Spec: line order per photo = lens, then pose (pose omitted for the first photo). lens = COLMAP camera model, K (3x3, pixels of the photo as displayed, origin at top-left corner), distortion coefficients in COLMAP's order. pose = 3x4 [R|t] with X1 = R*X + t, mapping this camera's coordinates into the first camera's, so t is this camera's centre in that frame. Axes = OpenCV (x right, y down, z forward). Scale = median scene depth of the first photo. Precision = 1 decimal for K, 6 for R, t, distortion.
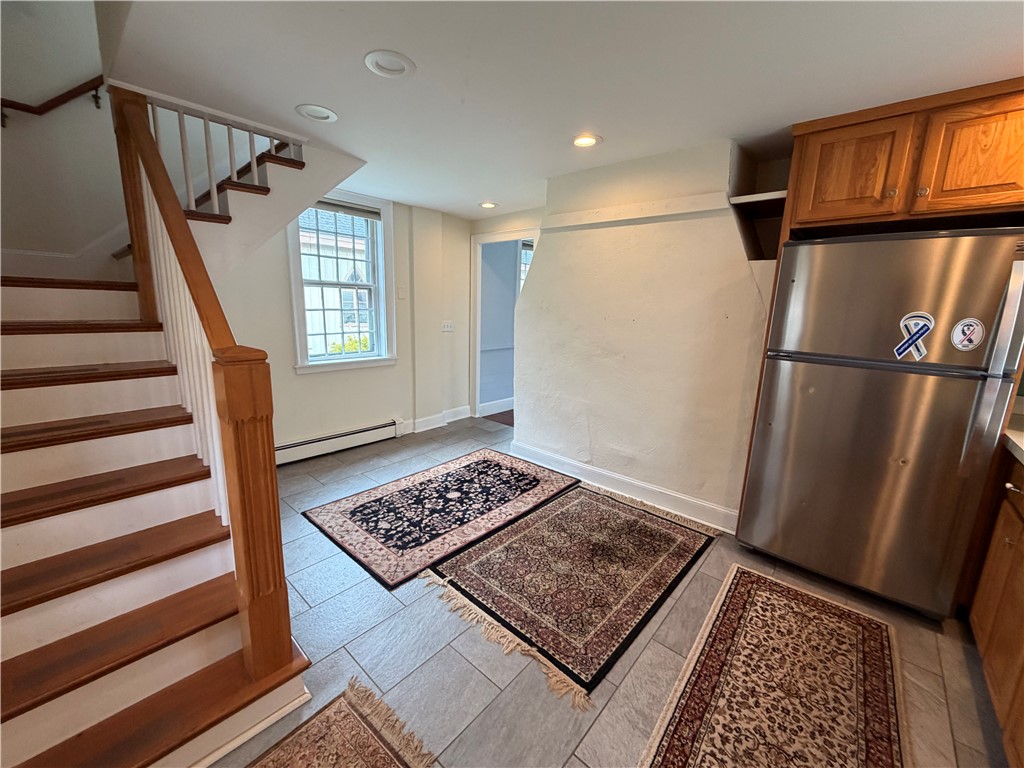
lens RADIAL K [[406.5, 0, 511.4], [0, 406.5, 383.8], [0, 0, 1]] dist [-0.001585, 0.000498]
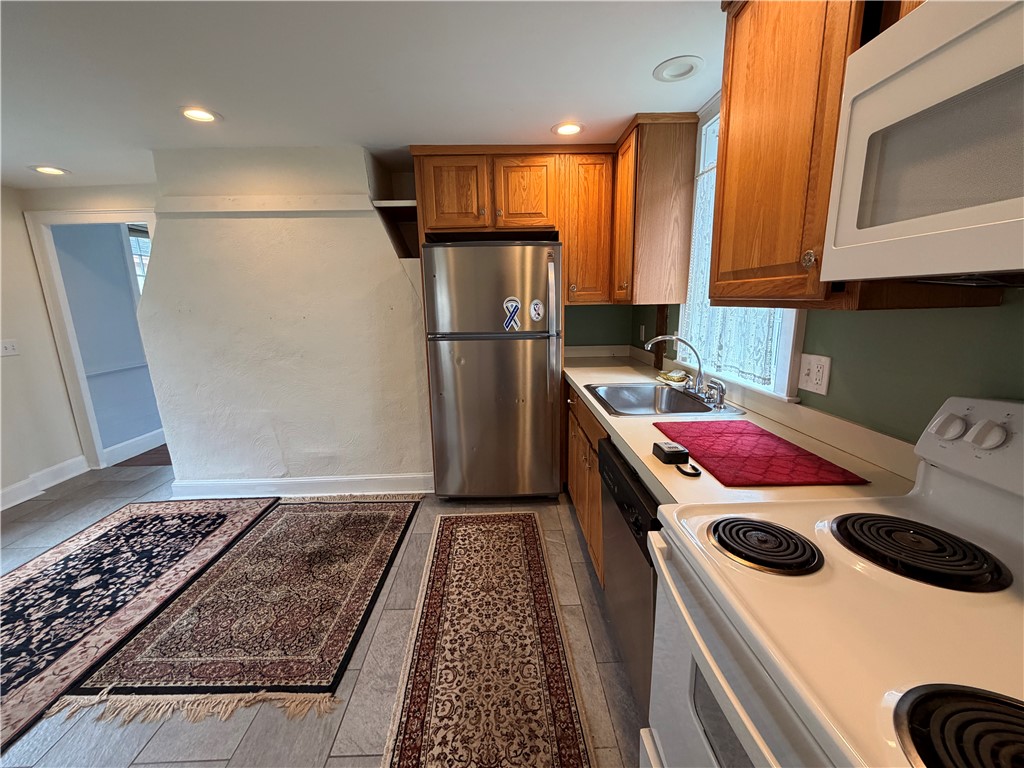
lens RADIAL K [[406.5, 0, 510.7], [0, 406.5, 383.5], [0, 0, 1]] dist [-0.001585, 0.000498]
pose [[0.730837, -0.182075, 0.657819, -0.005965], [0.173671, 0.981649, 0.078758, 0.009301], [-0.660087, 0.056685, 0.749047, -0.054127]]
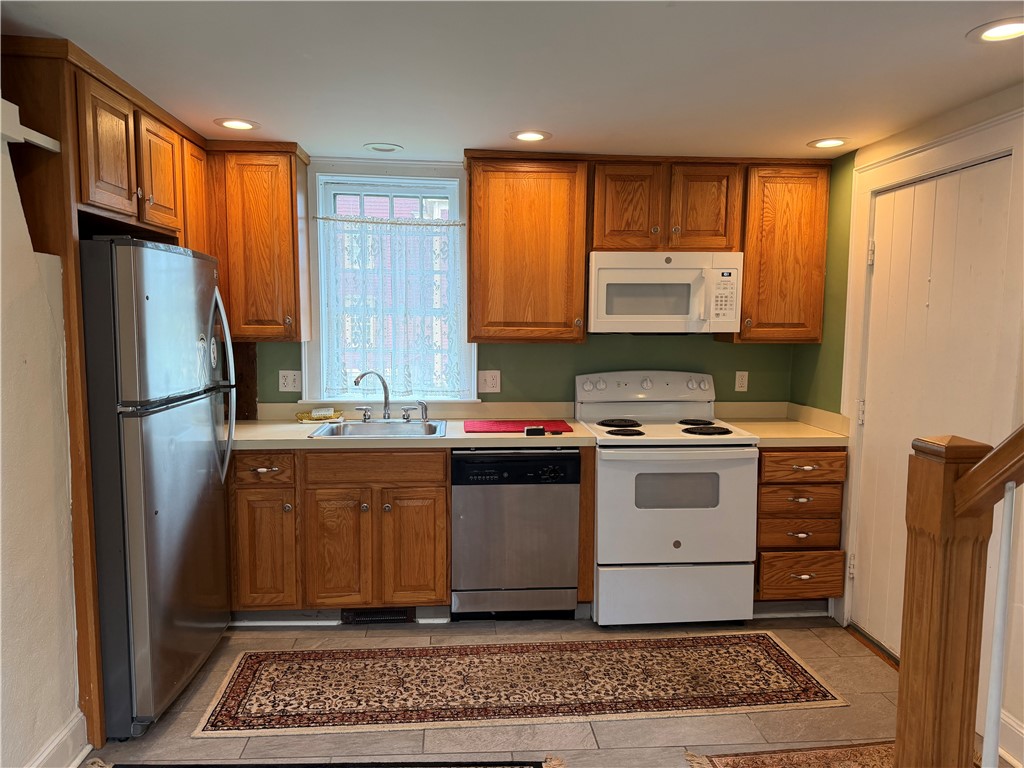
lens RADIAL K [[718.7, 0, 509.8], [0, 718.7, 378.8], [0, 0, 1]] dist [0.044741, -0.056956]
pose [[-0.720540, -0.101833, 0.685895, -0.568623], [0.100648, 0.963323, 0.248754, -0.351690], [-0.686070, 0.248272, -0.683864, 1.400797]]
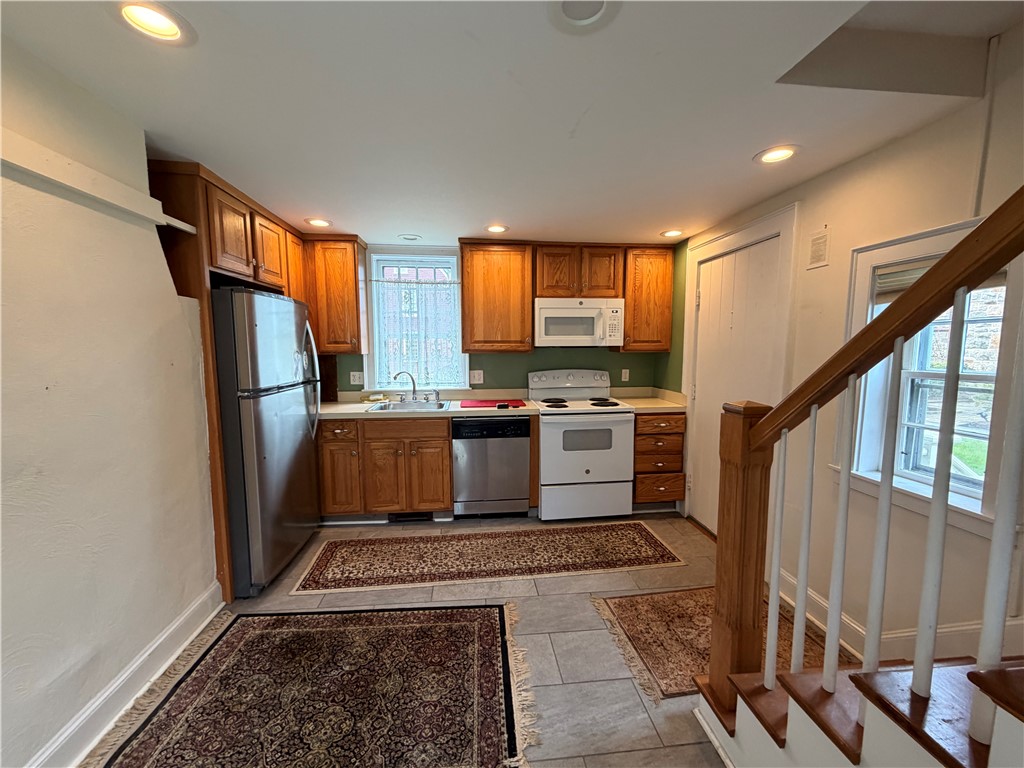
lens RADIAL K [[406.5, 0, 510.6], [0, 406.5, 380.5], [0, 0, 1]] dist [-0.001585, 0.000498]
pose [[-0.739043, -0.094736, 0.666963, -0.544708], [0.106707, 0.961100, 0.254754, -0.306285], [-0.665153, 0.259444, -0.700186, 1.307850]]
